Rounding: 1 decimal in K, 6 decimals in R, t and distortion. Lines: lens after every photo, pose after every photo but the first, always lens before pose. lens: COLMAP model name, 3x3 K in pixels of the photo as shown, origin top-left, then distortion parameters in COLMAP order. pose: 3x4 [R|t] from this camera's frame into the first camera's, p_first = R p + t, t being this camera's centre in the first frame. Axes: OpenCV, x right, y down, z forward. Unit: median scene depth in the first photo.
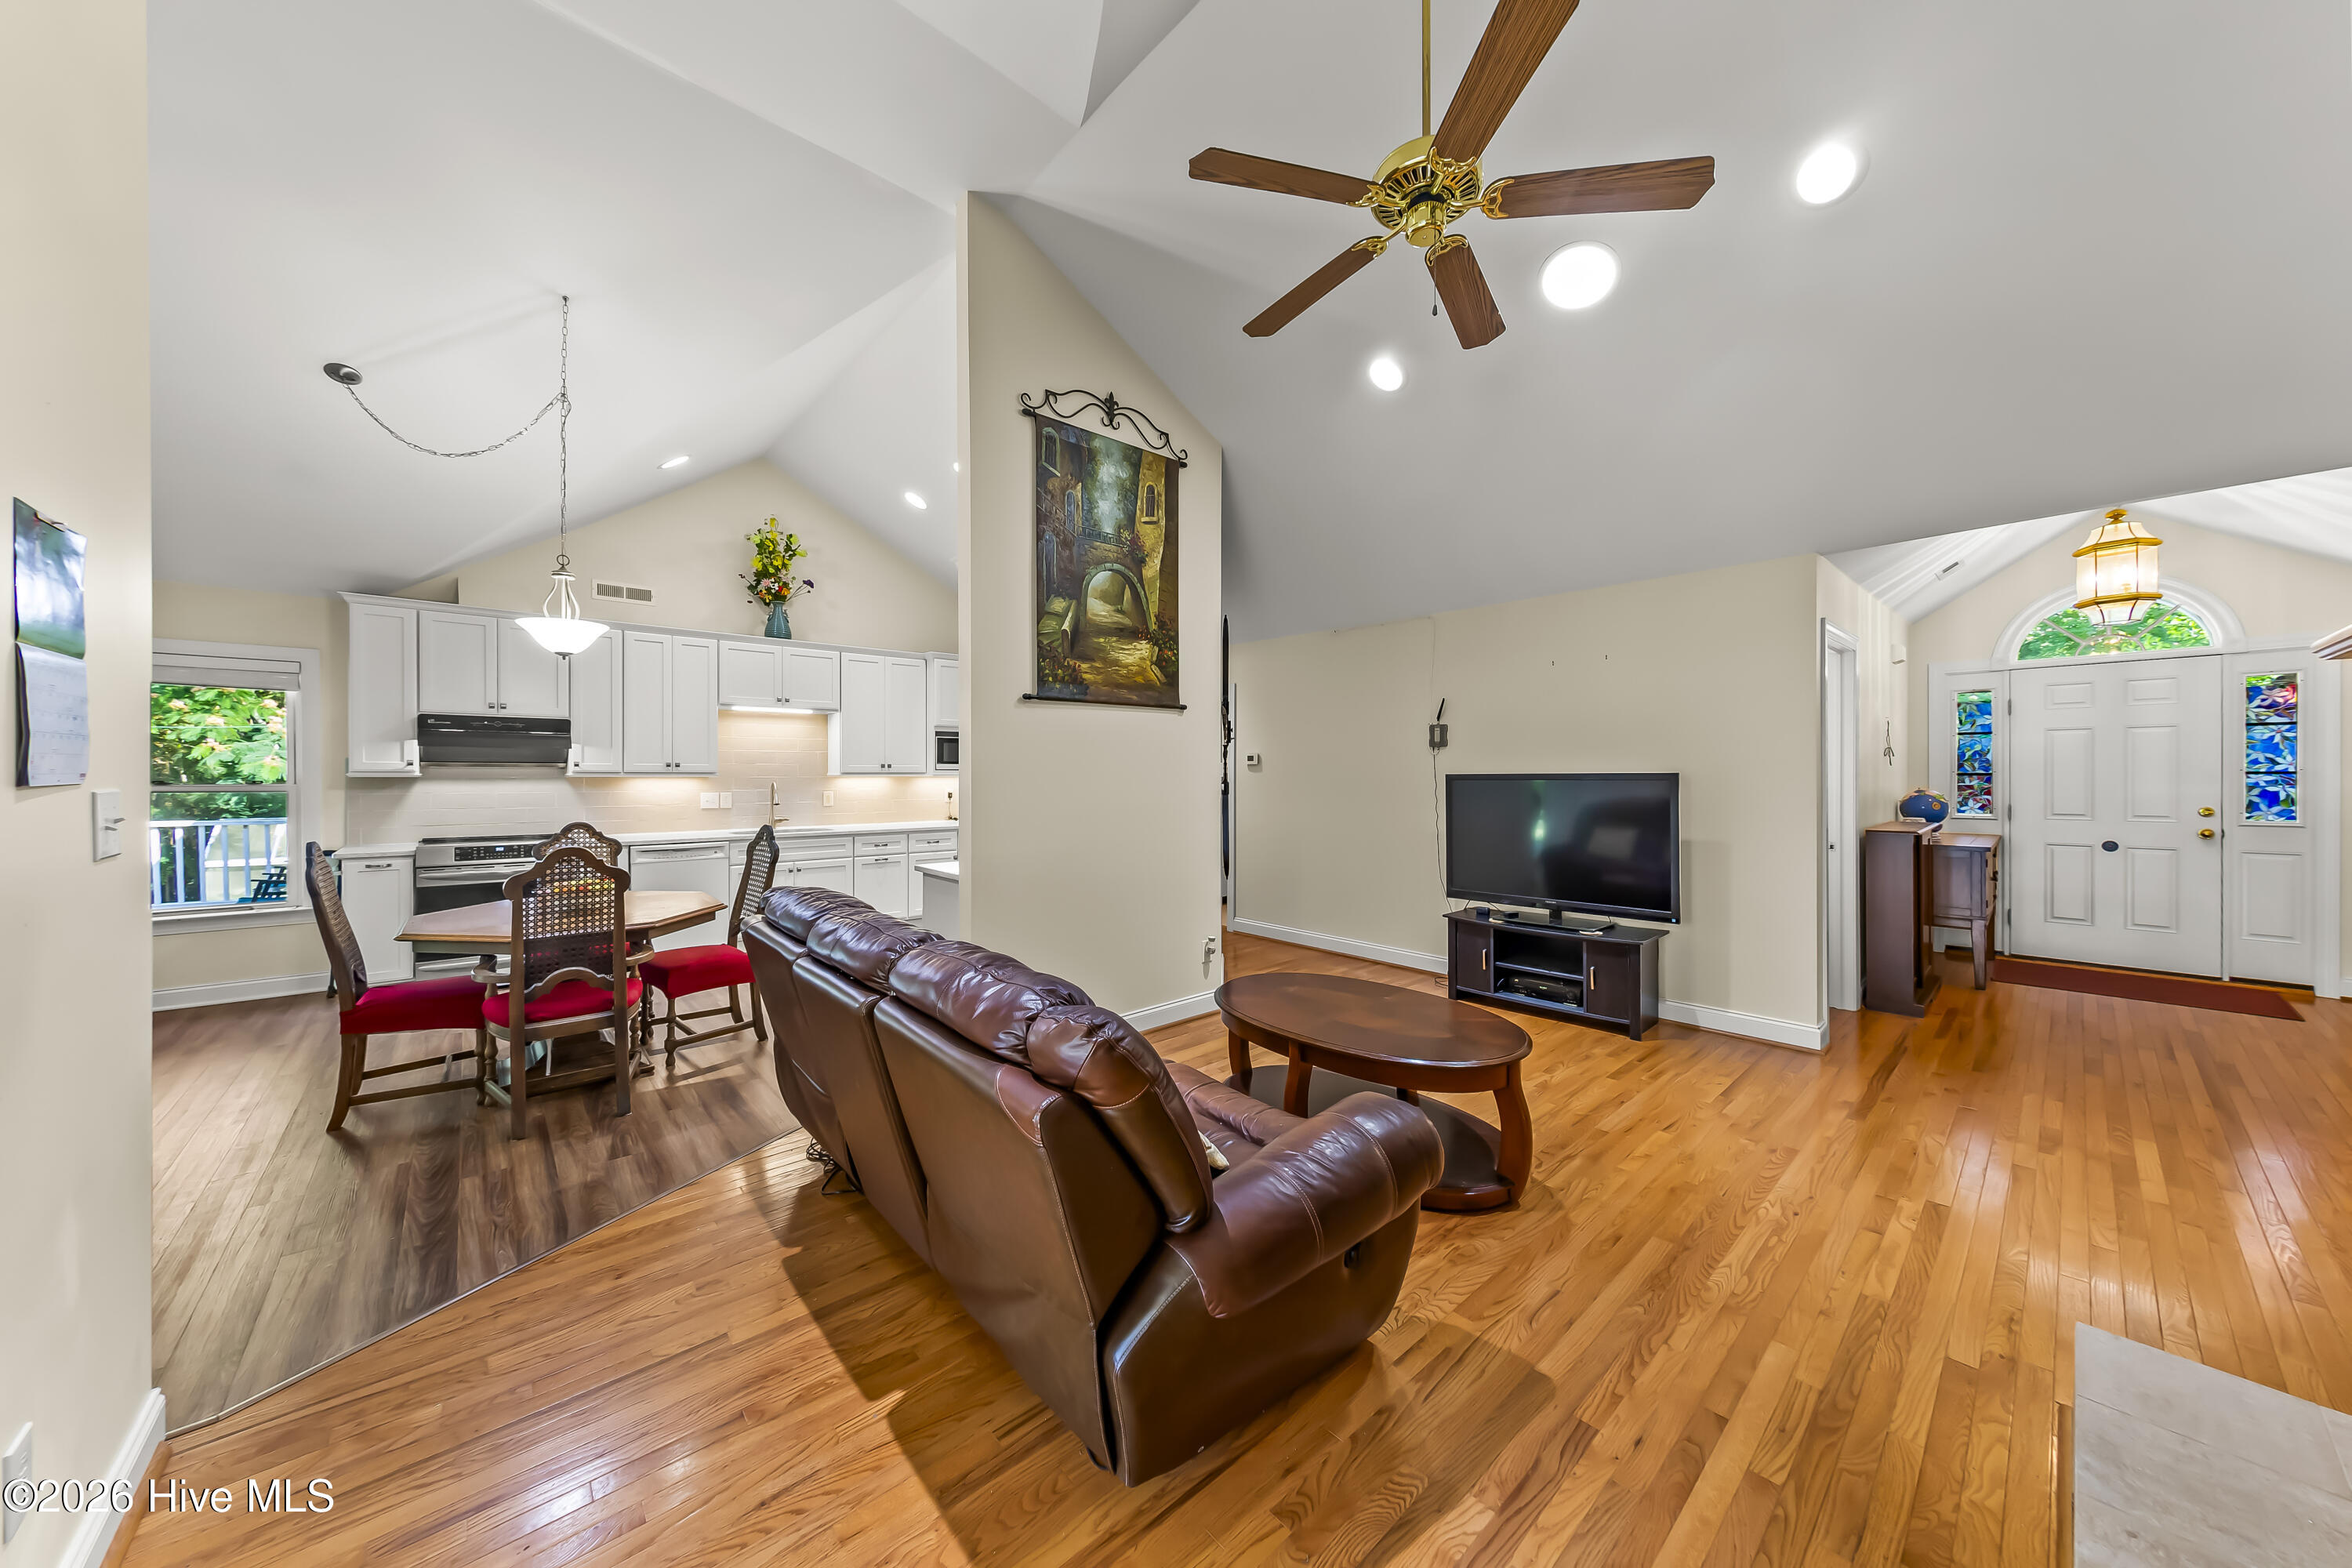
lens RADIAL K [[829.6, 0, 1176.8], [0, 829.6, 776.4], [0, 0, 1]] dist [0.001500, -0.000859]
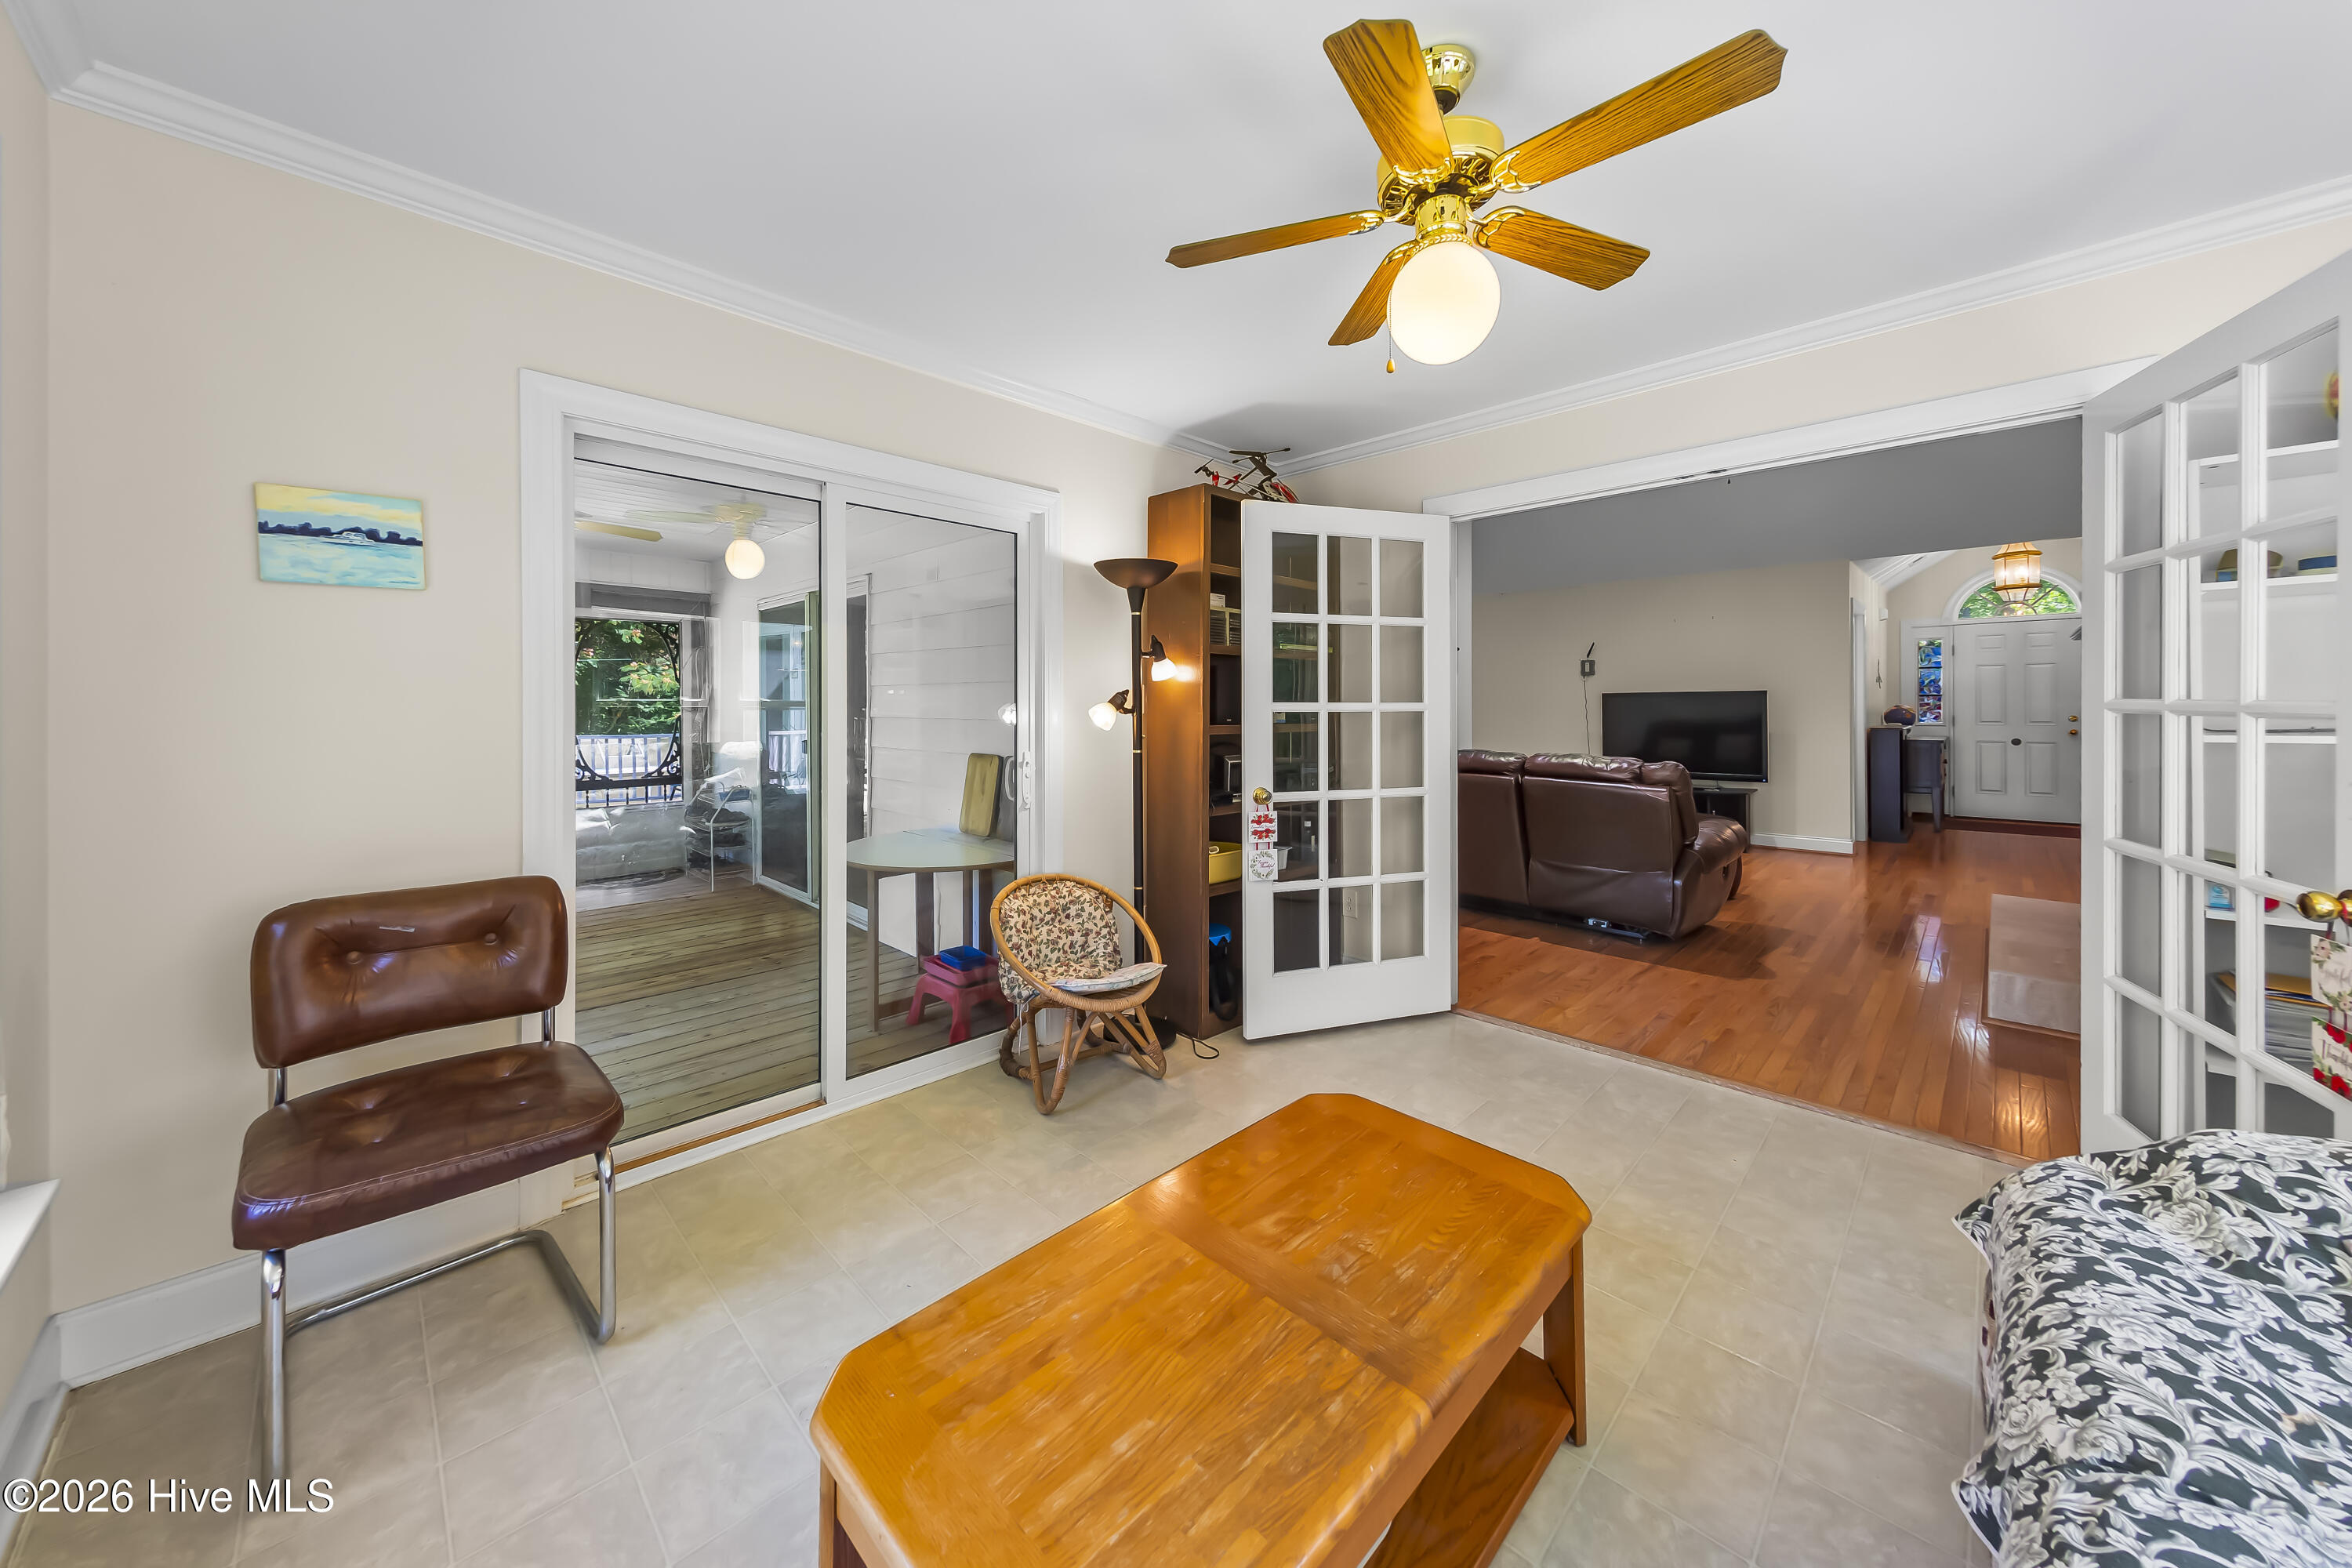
lens RADIAL K [[829.6, 0, 1209.0], [0, 829.6, 705.6], [0, 0, 1]] dist [0.001500, -0.000859]
pose [[0.997973, 0.000269, 0.063642, -0.462898], [-0.000193, 0.999999, -0.001194, 0.020232], [-0.063642, 0.001179, 0.997972, -0.437970]]
